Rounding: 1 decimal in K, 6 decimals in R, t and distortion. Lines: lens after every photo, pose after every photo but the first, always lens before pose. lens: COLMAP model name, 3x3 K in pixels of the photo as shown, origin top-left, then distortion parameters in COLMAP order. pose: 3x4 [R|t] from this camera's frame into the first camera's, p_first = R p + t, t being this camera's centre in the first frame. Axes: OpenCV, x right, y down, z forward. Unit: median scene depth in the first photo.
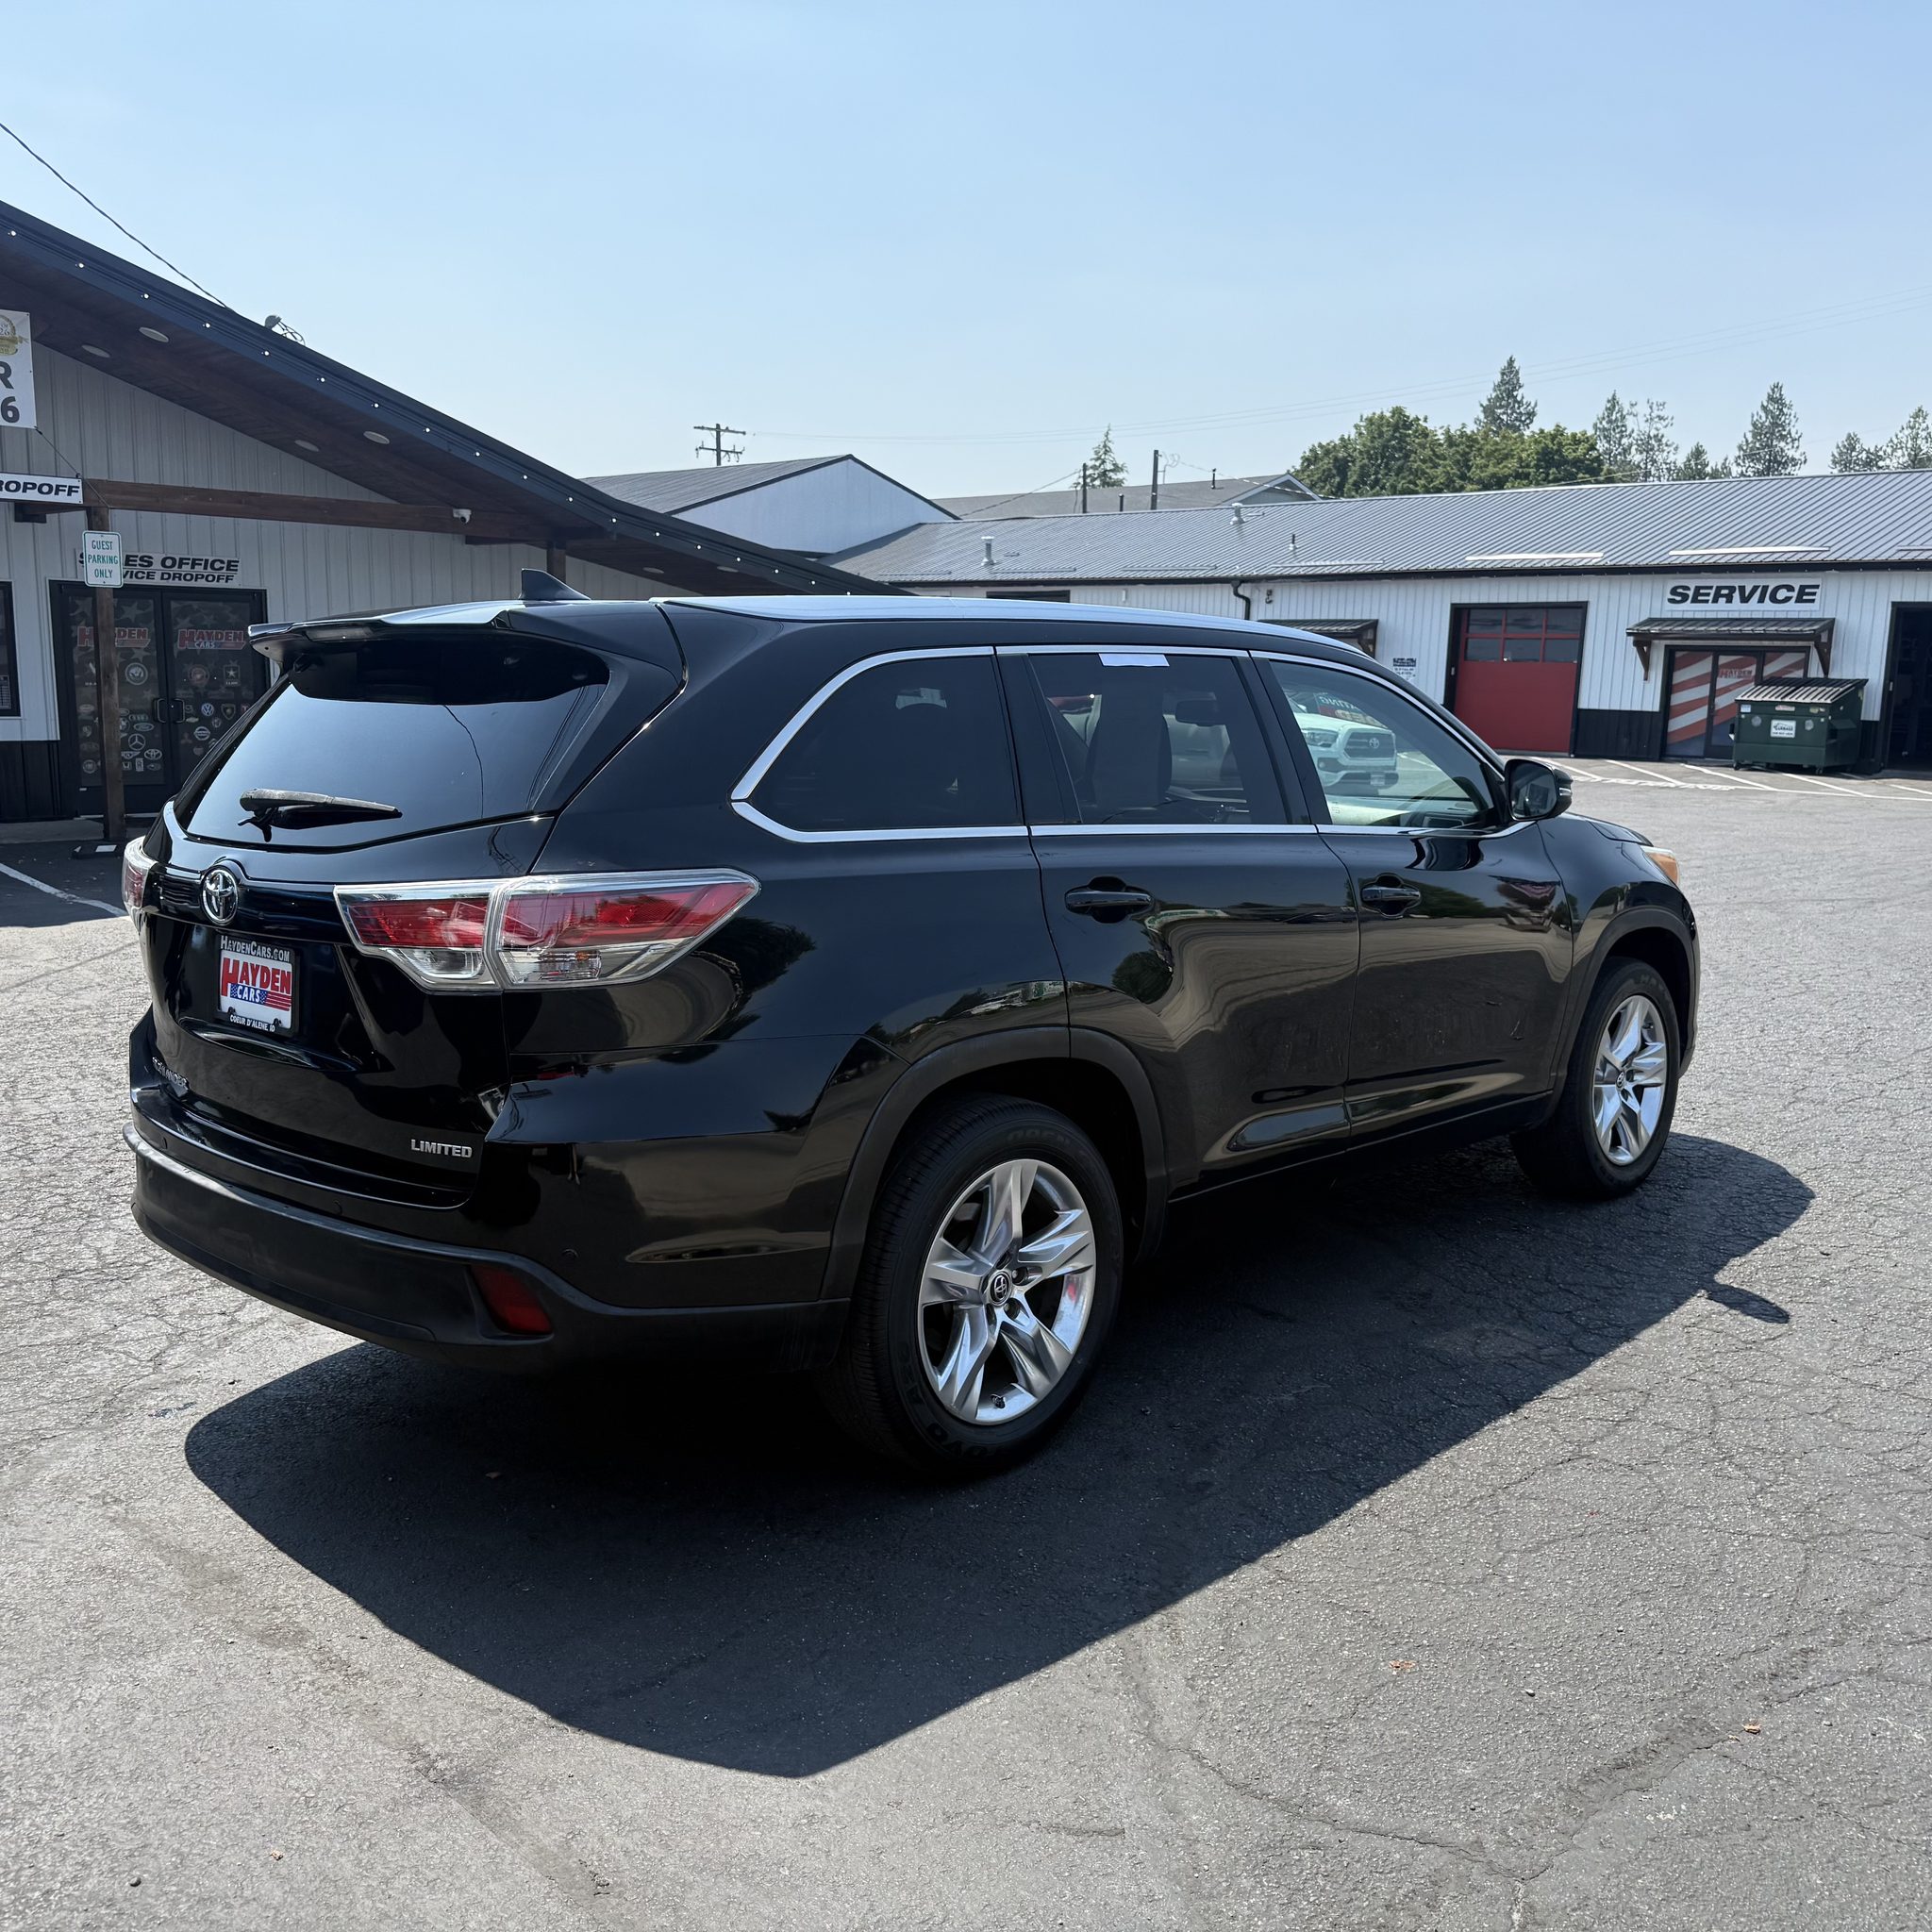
lens RADIAL K [[1826.4, 0, 983.9], [0, 1826.4, 991.0], [0, 0, 1]] dist [0.096736, -0.139744]
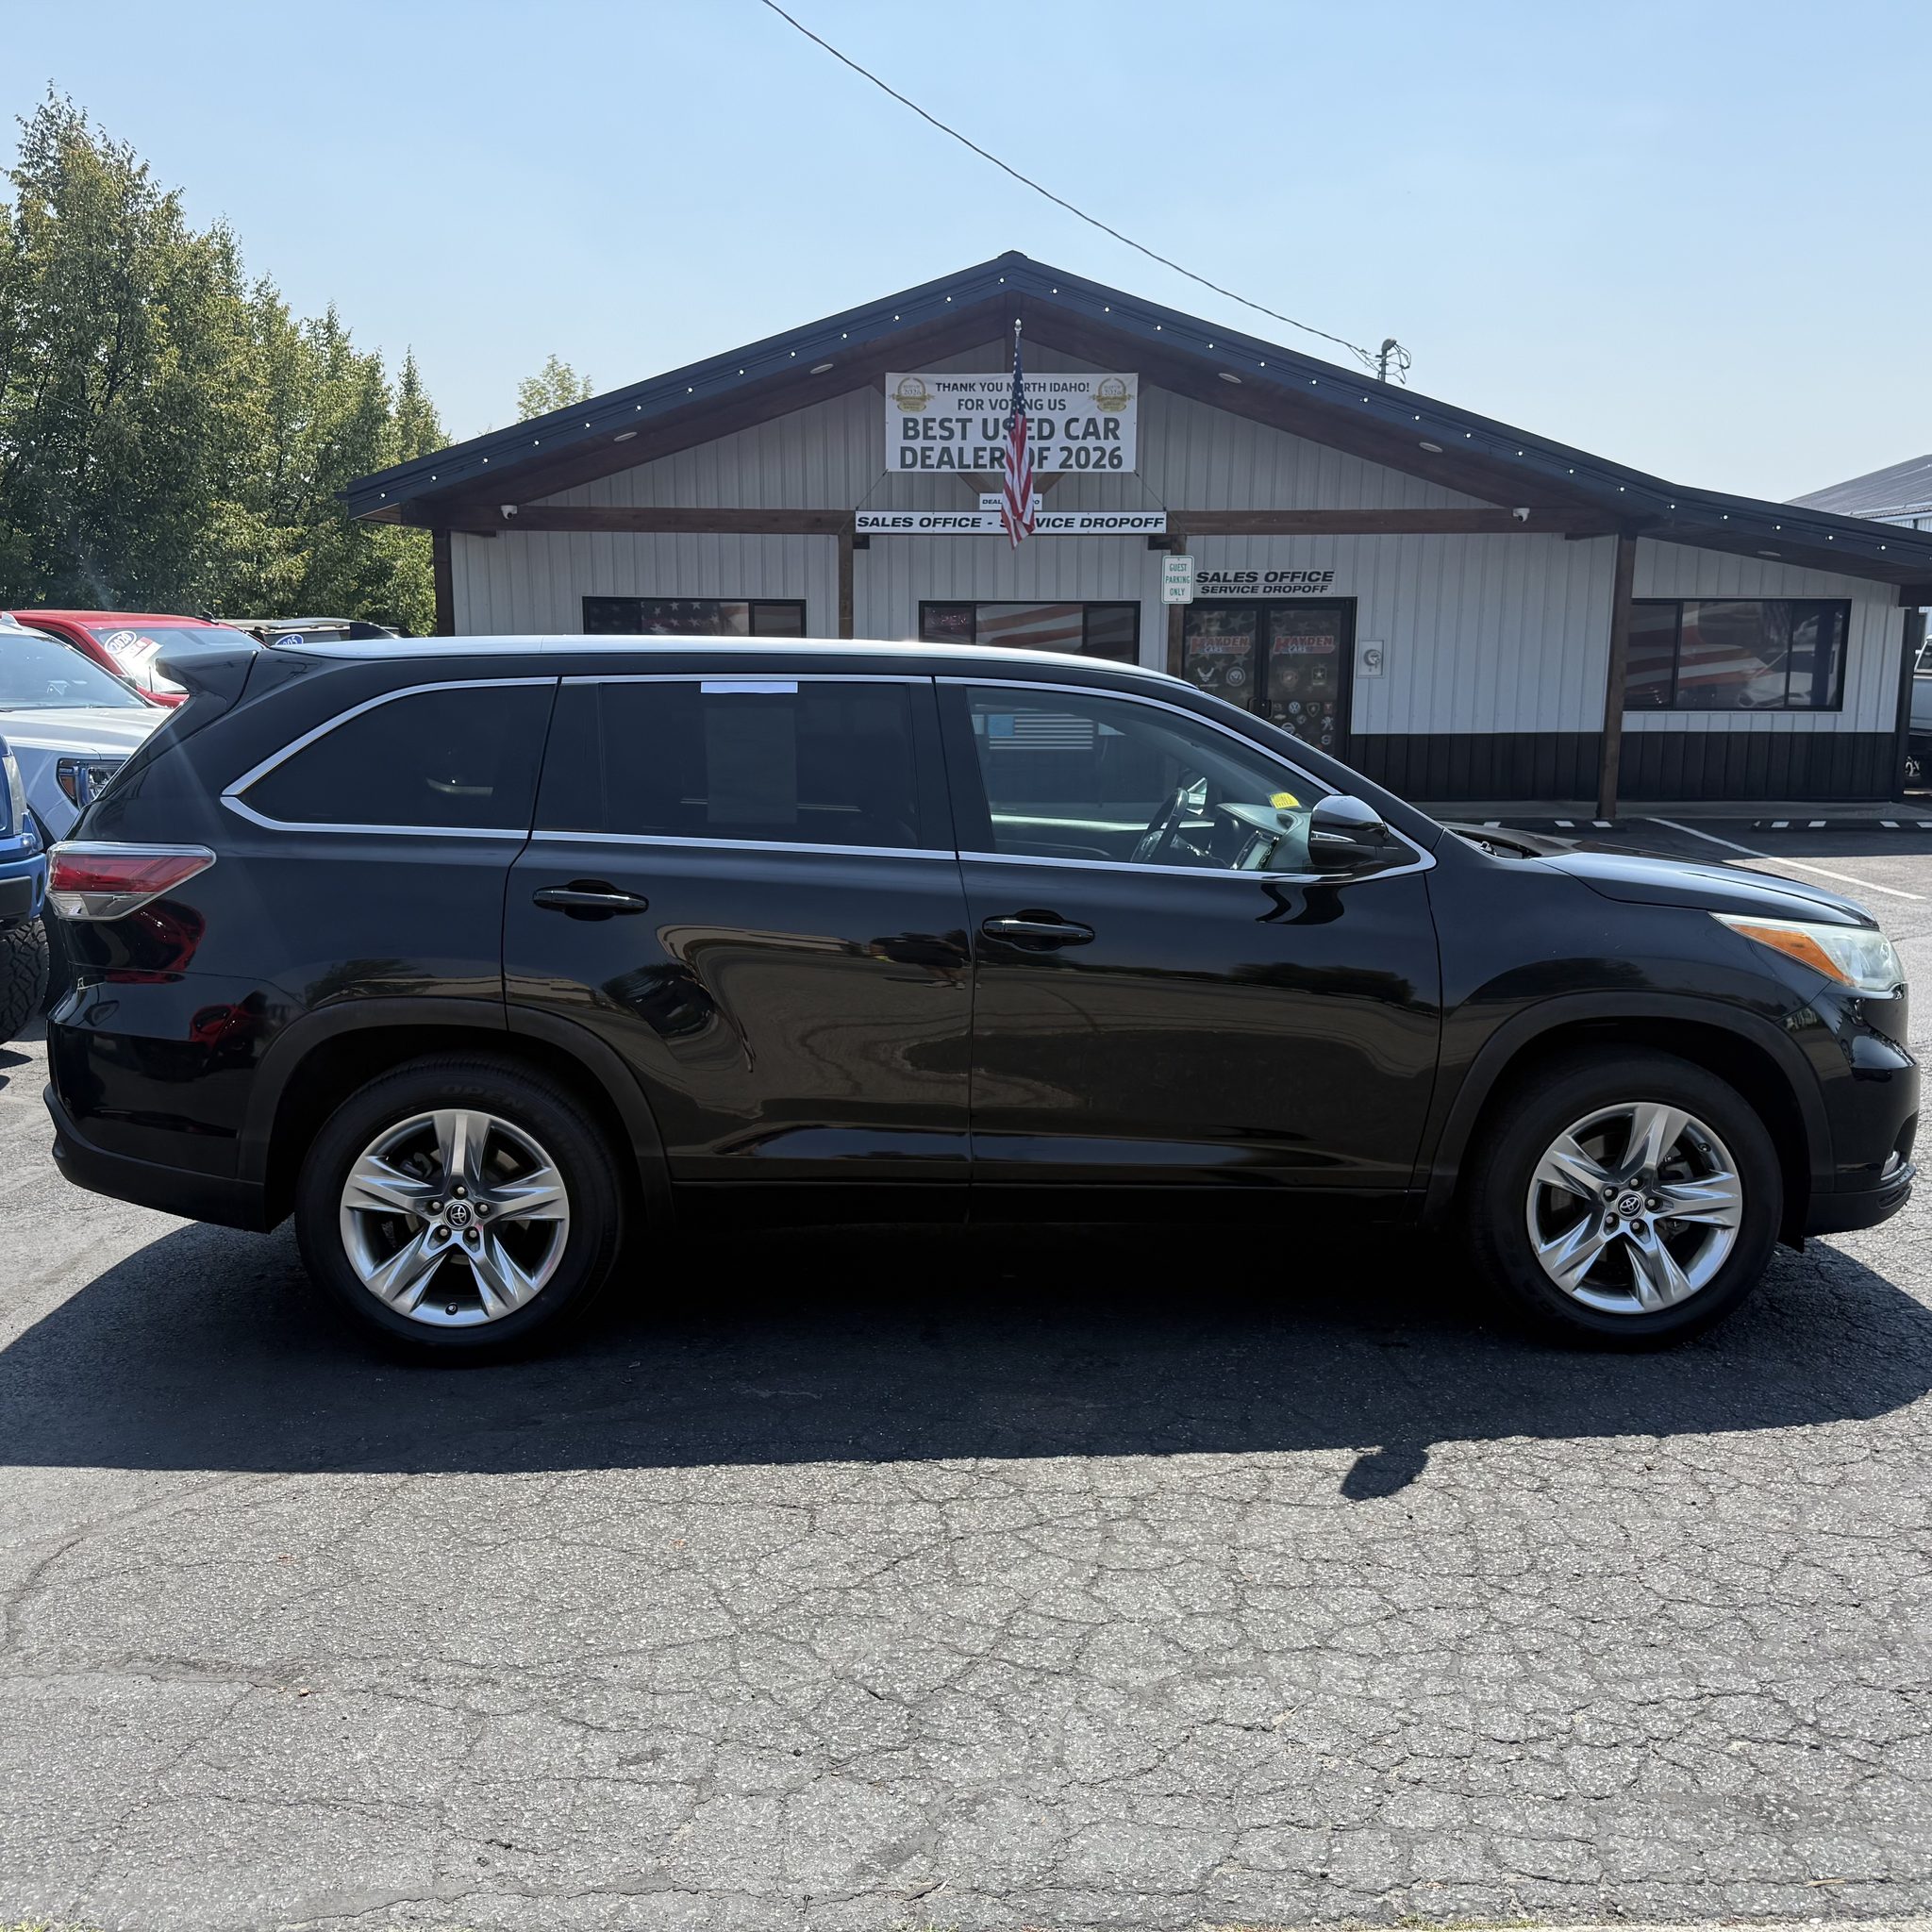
lens RADIAL K [[1826.4, 0, 983.9], [0, 1826.4, 991.0], [0, 0, 1]] dist [0.096736, -0.139744]
pose [[0.712273, 0.116339, -0.692194, 0.642258], [-0.112054, 0.992367, 0.051486, -0.049945], [0.692901, 0.040891, 0.719873, 0.219546]]
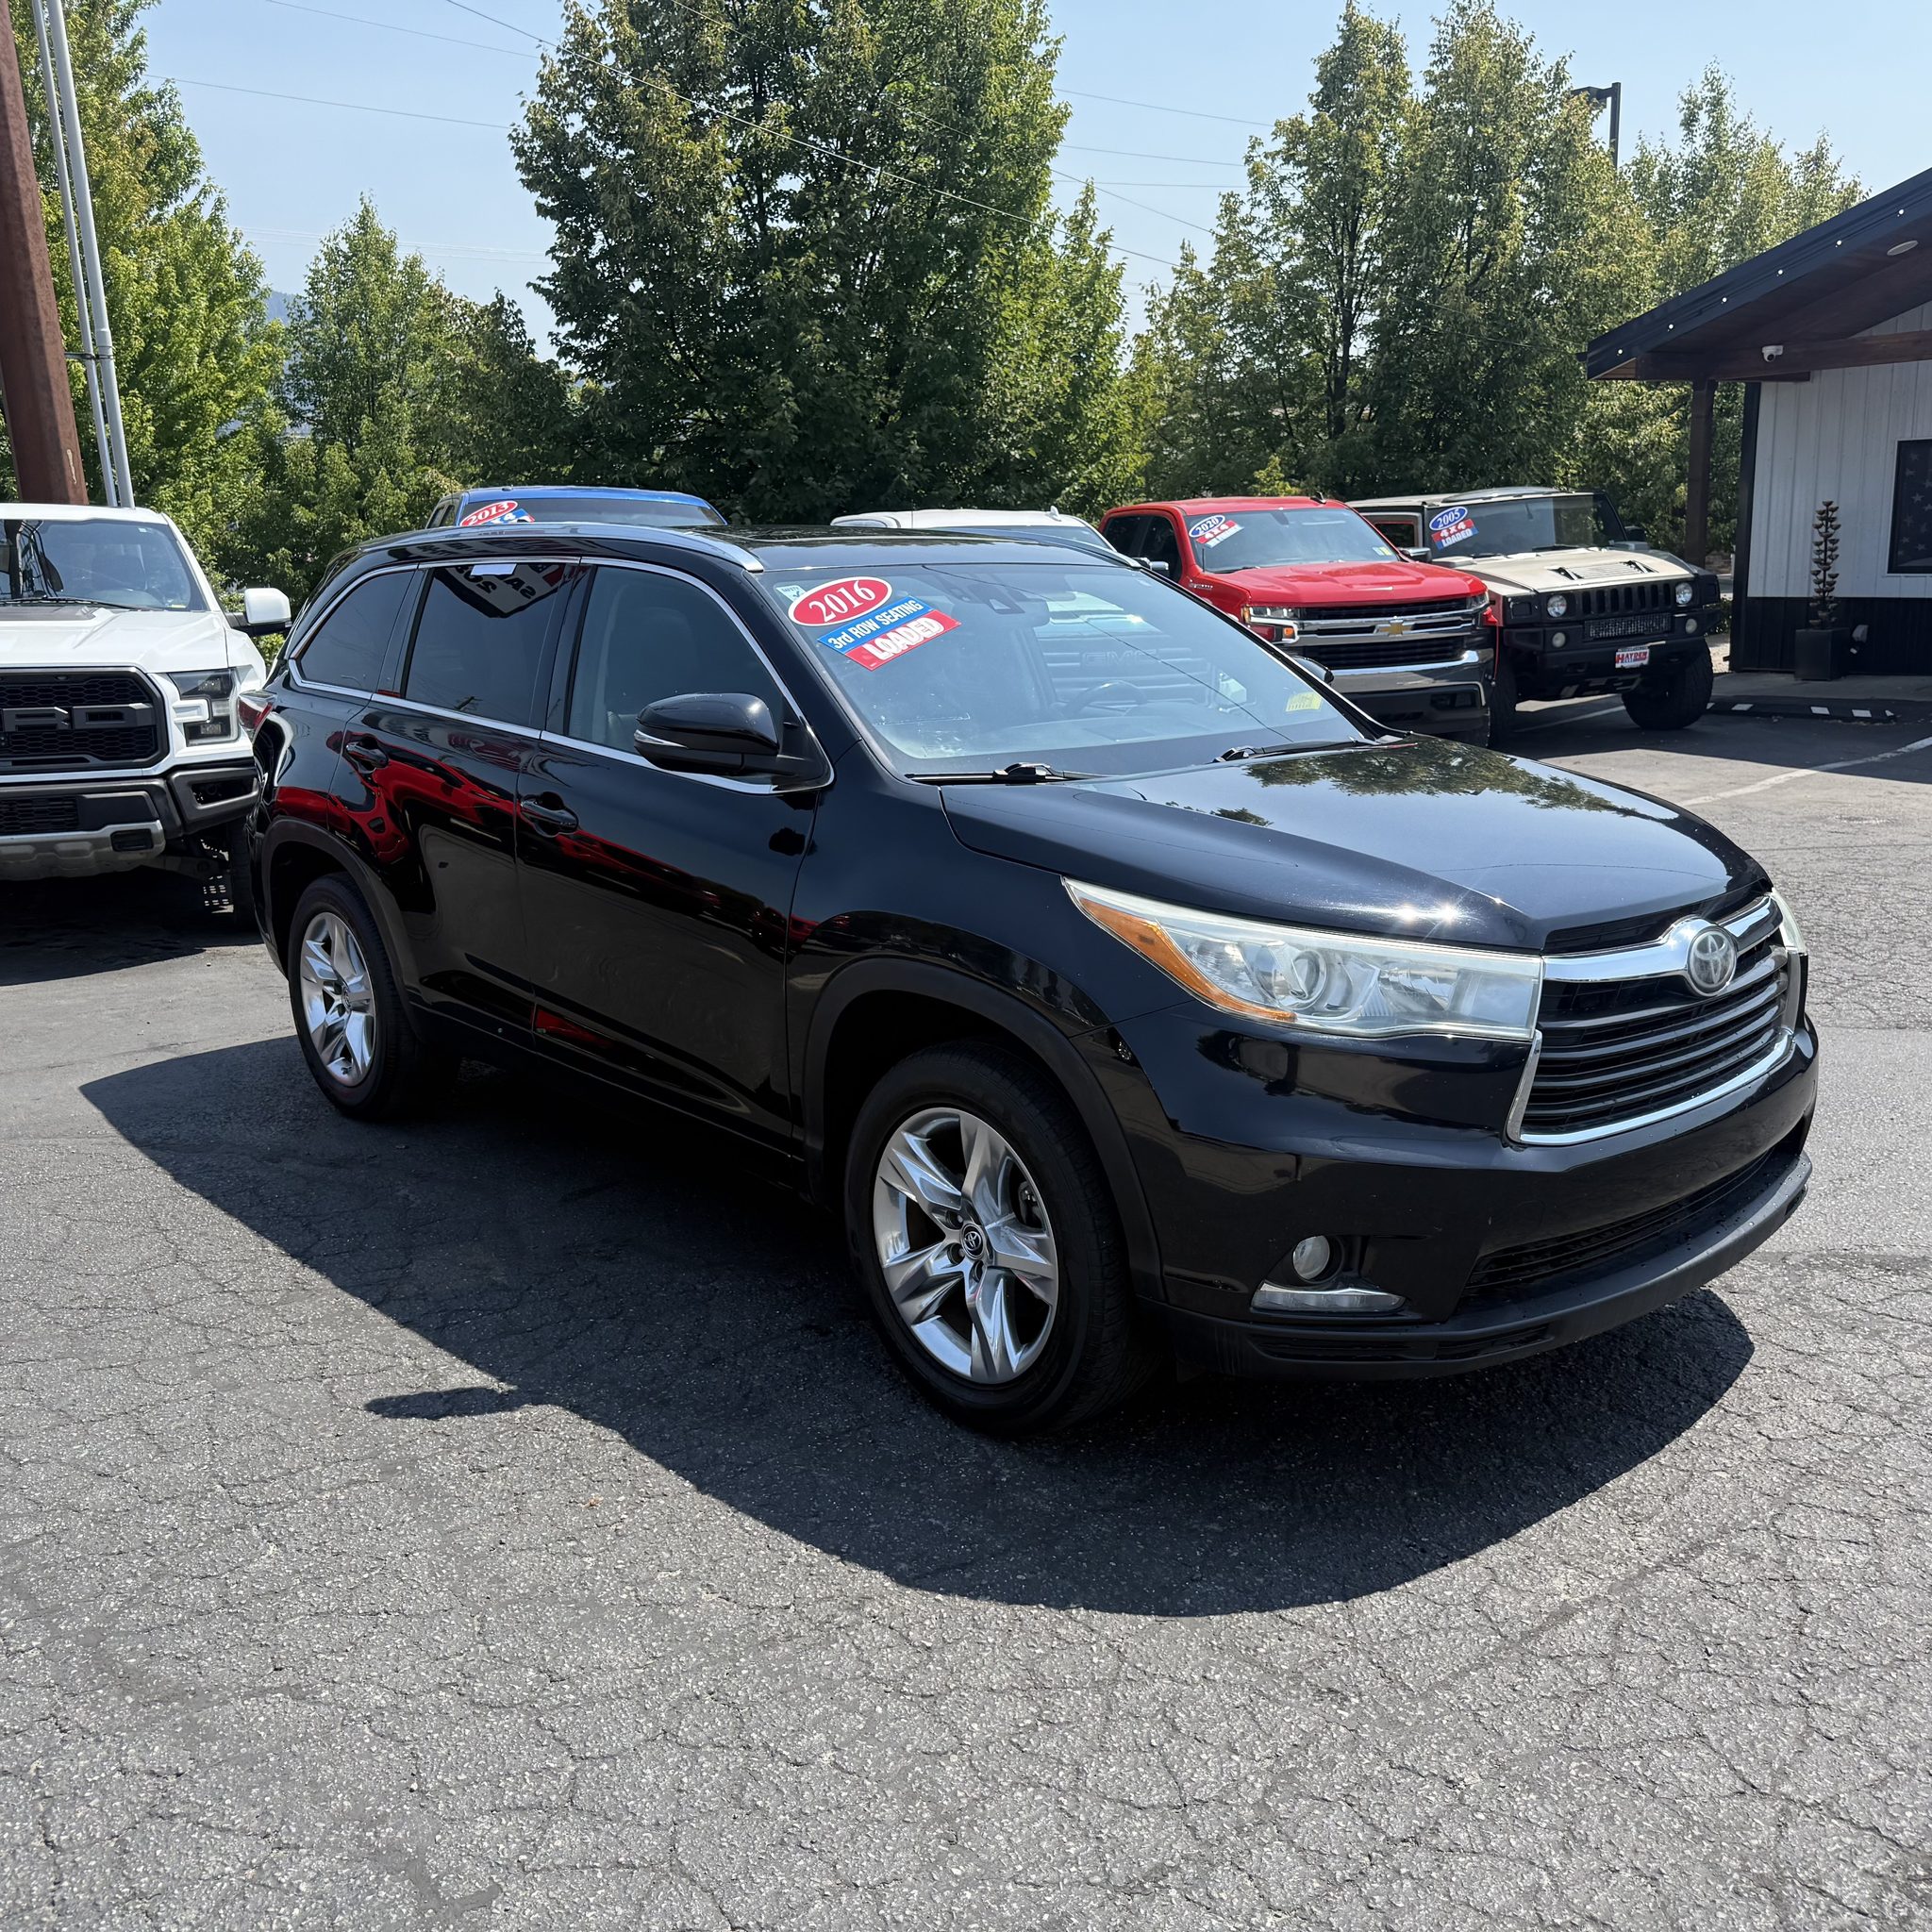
lens RADIAL K [[1826.4, 0, 983.9], [0, 1826.4, 991.0], [0, 0, 1]] dist [0.096736, -0.139744]
pose [[-0.100559, 0.225465, -0.969048, 0.858829], [-0.138524, 0.961325, 0.238043, -0.167076], [0.985241, 0.158174, -0.065438, 0.968514]]
